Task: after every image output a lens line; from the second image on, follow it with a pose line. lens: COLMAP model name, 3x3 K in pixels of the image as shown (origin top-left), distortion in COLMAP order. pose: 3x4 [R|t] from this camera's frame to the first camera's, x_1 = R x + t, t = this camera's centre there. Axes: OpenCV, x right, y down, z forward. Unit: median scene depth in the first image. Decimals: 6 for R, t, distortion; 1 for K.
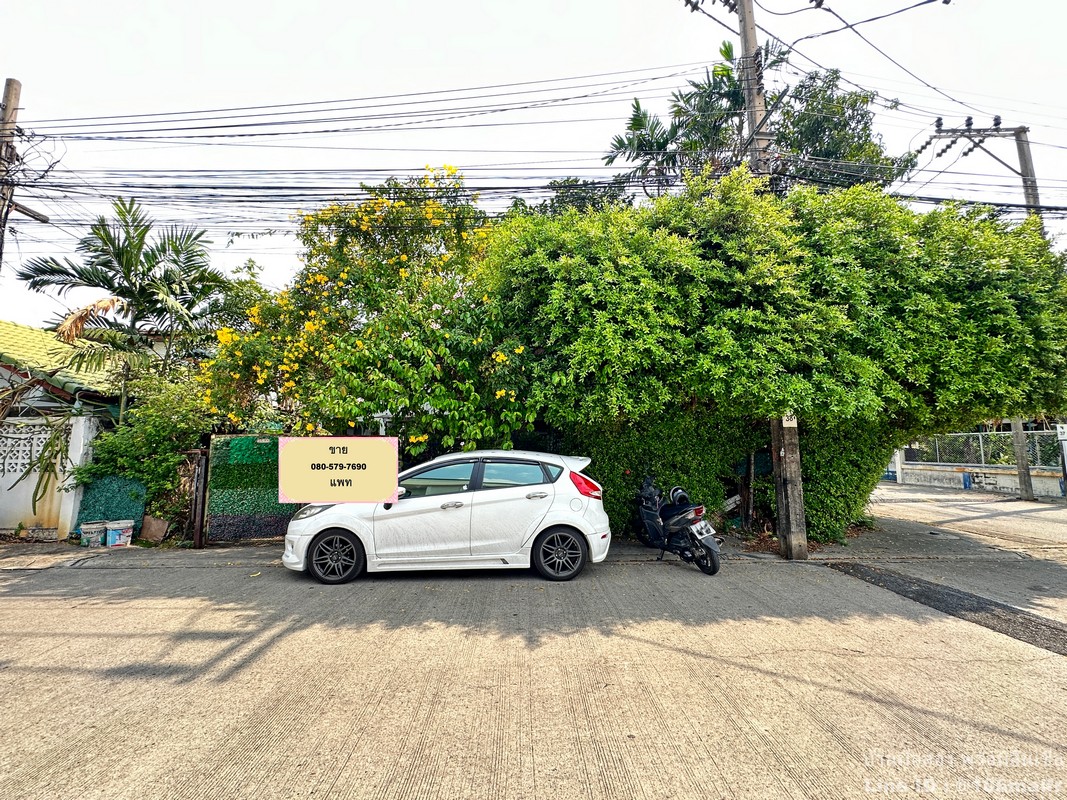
lens RADIAL K [[426.9, 0, 533.5], [0, 426.9, 400.0], [0, 0, 1]] dist [-0.004642, 0.001126]
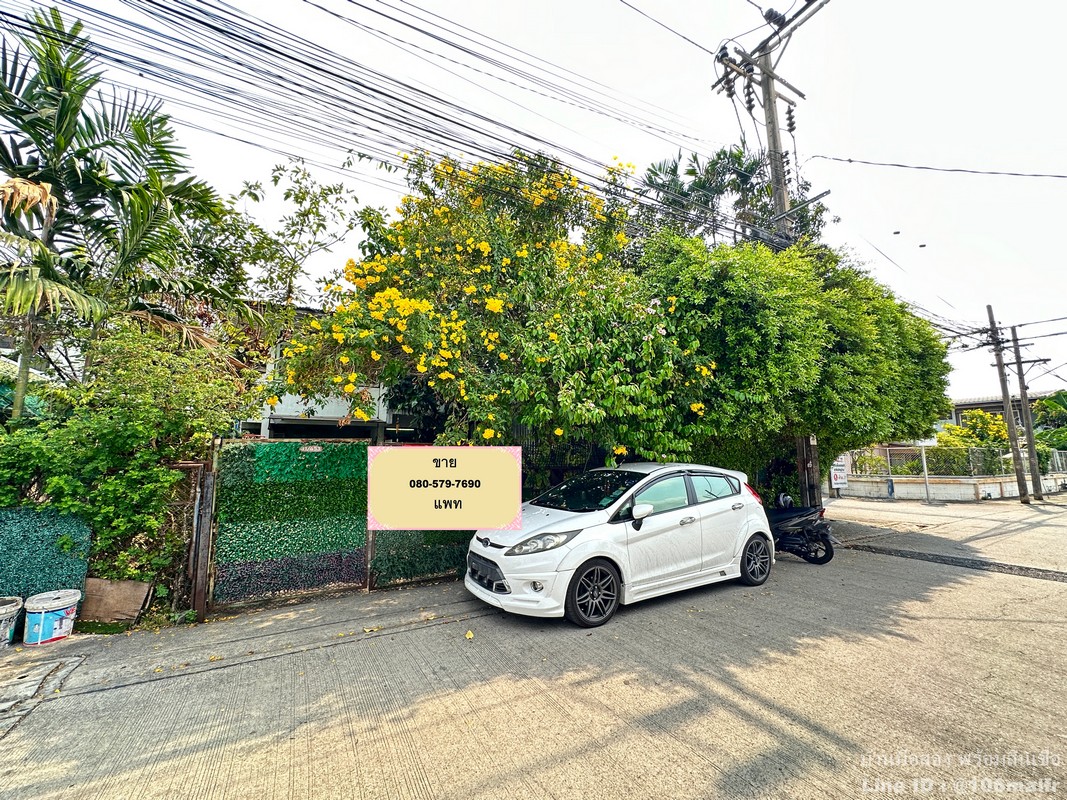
lens RADIAL K [[426.9, 0, 533.5], [0, 426.9, 400.0], [0, 0, 1]] dist [-0.004642, 0.001126]
pose [[0.879355, 0.069380, 0.471085, -0.972654], [-0.058154, 0.997570, -0.038365, 0.032865], [-0.472602, 0.006341, 0.881253, 0.320046]]
